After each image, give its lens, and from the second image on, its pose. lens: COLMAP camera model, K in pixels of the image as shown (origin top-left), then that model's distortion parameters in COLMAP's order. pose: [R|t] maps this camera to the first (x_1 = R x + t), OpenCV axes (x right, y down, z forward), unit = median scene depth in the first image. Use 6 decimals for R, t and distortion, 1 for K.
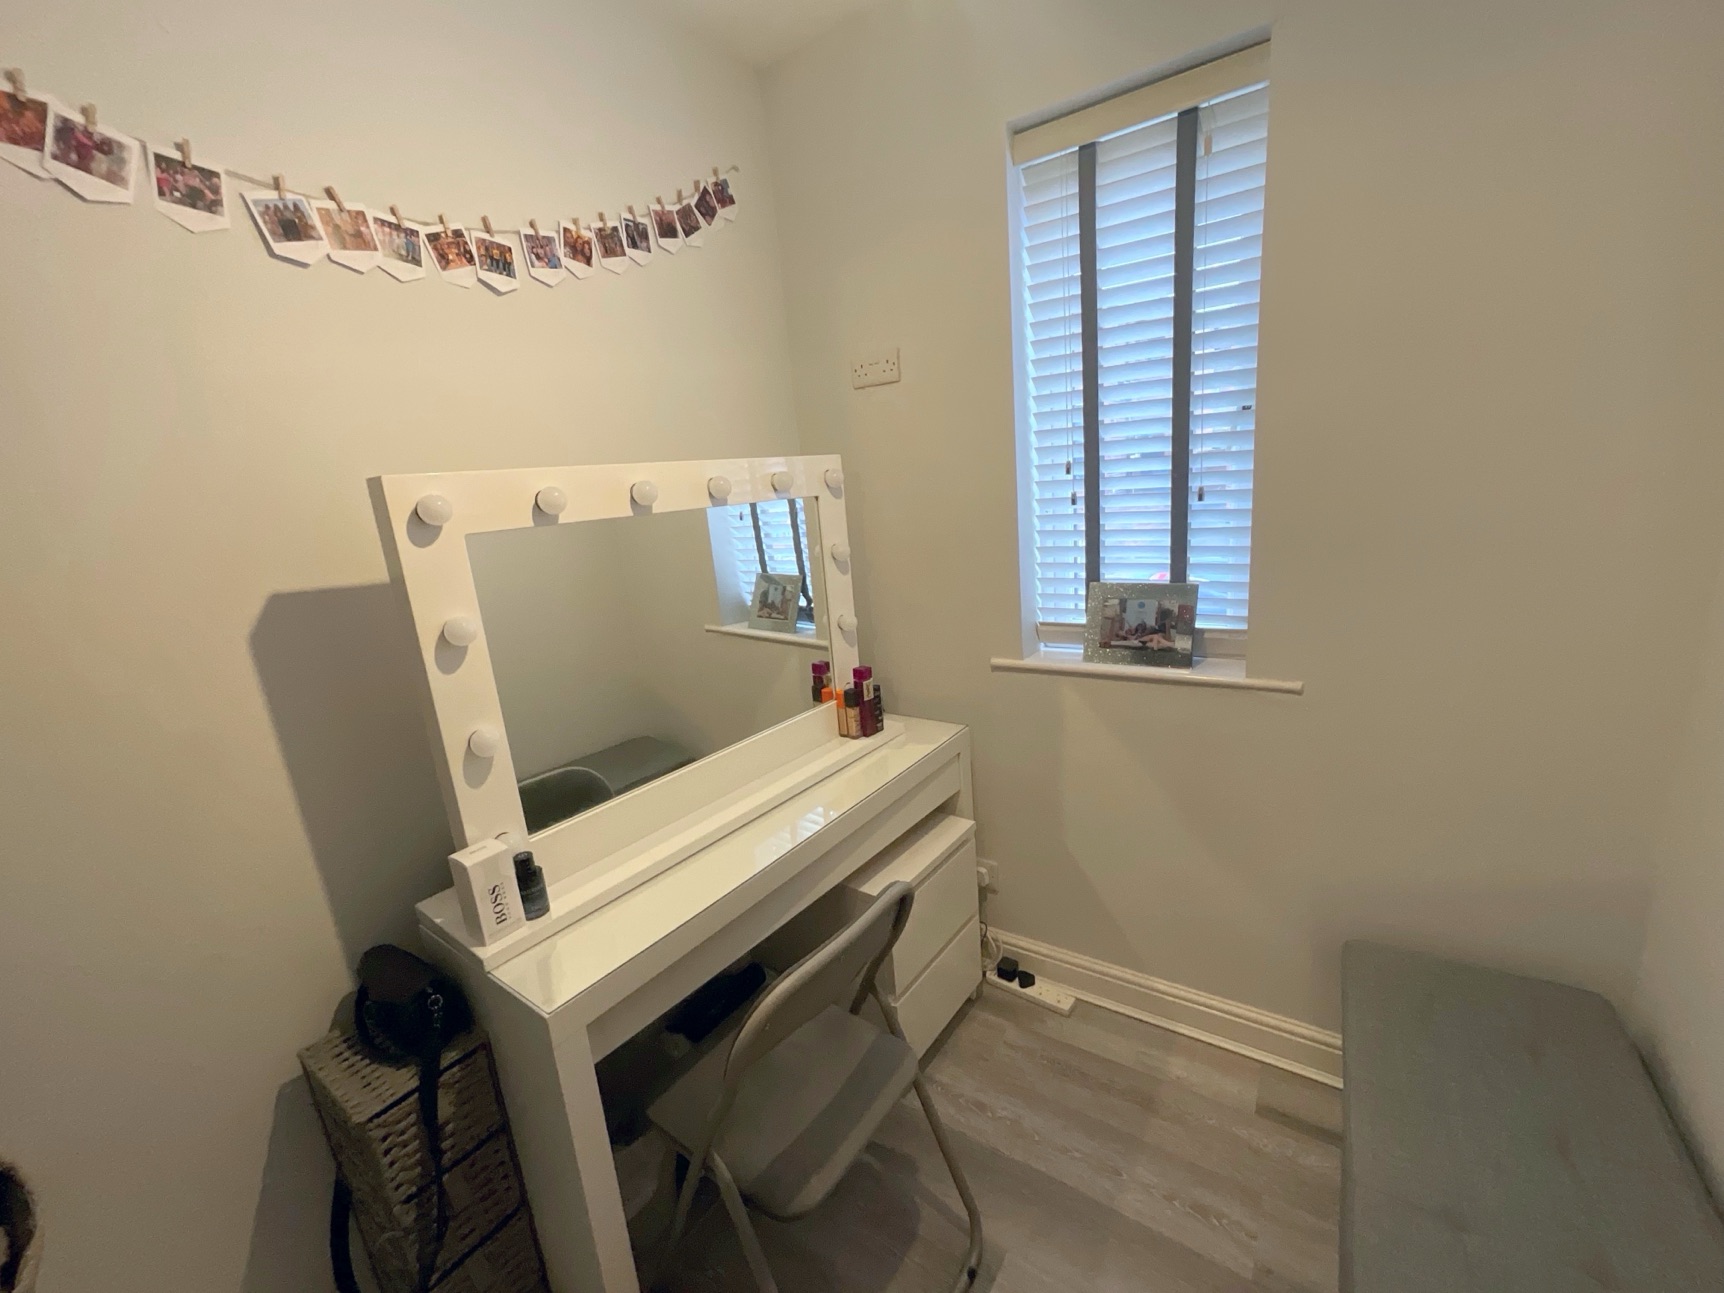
lens RADIAL K [[699.8, 0, 864.3], [0, 699.8, 644.2], [0, 0, 1]] dist [-0.000670, -0.000026]
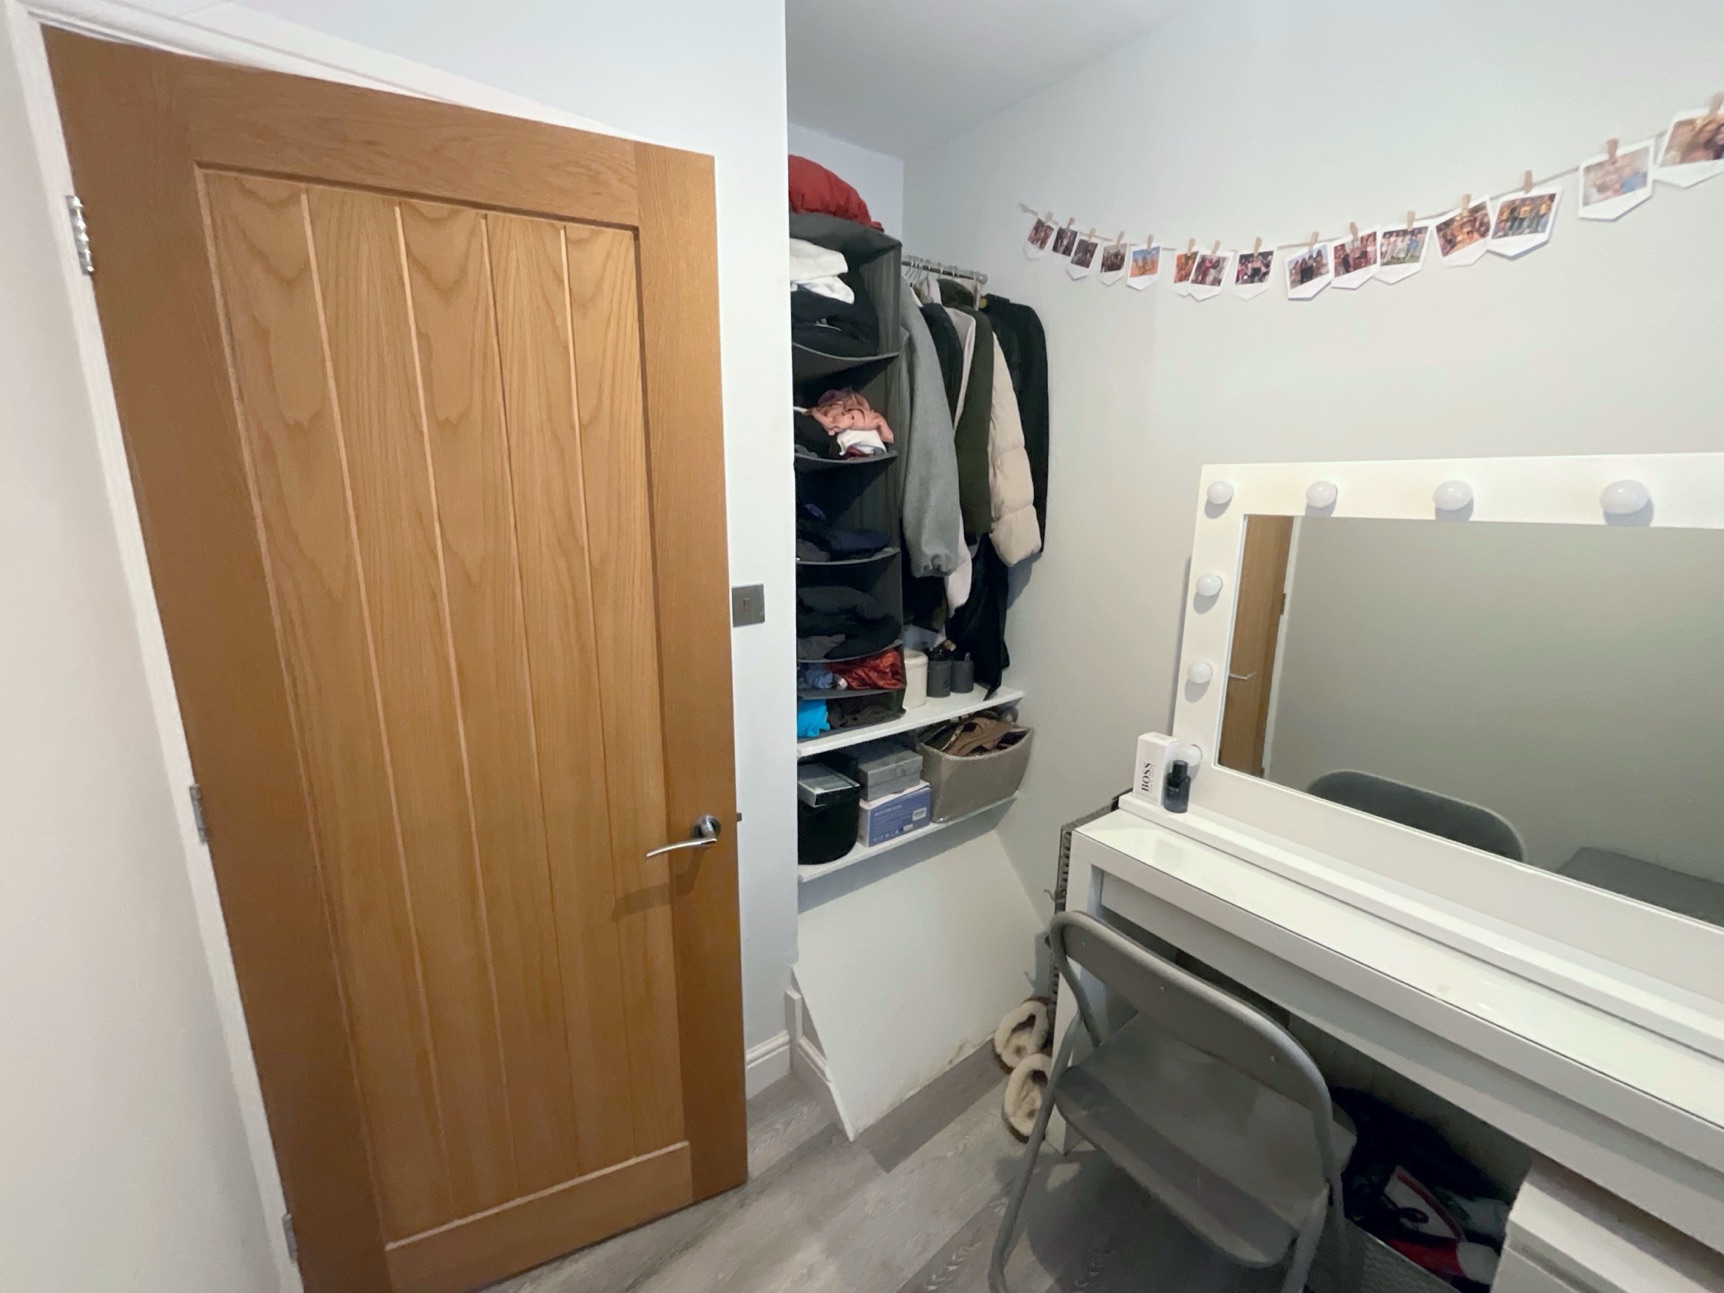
lens RADIAL K [[699.8, 0, 864.3], [0, 699.8, 644.2], [0, 0, 1]] dist [-0.000670, -0.000026]
pose [[-0.286371, 0.285567, -0.914573, 0.754521], [-0.205974, 0.913883, 0.349846, -0.216844], [0.935717, 0.288564, -0.202890, 0.617711]]
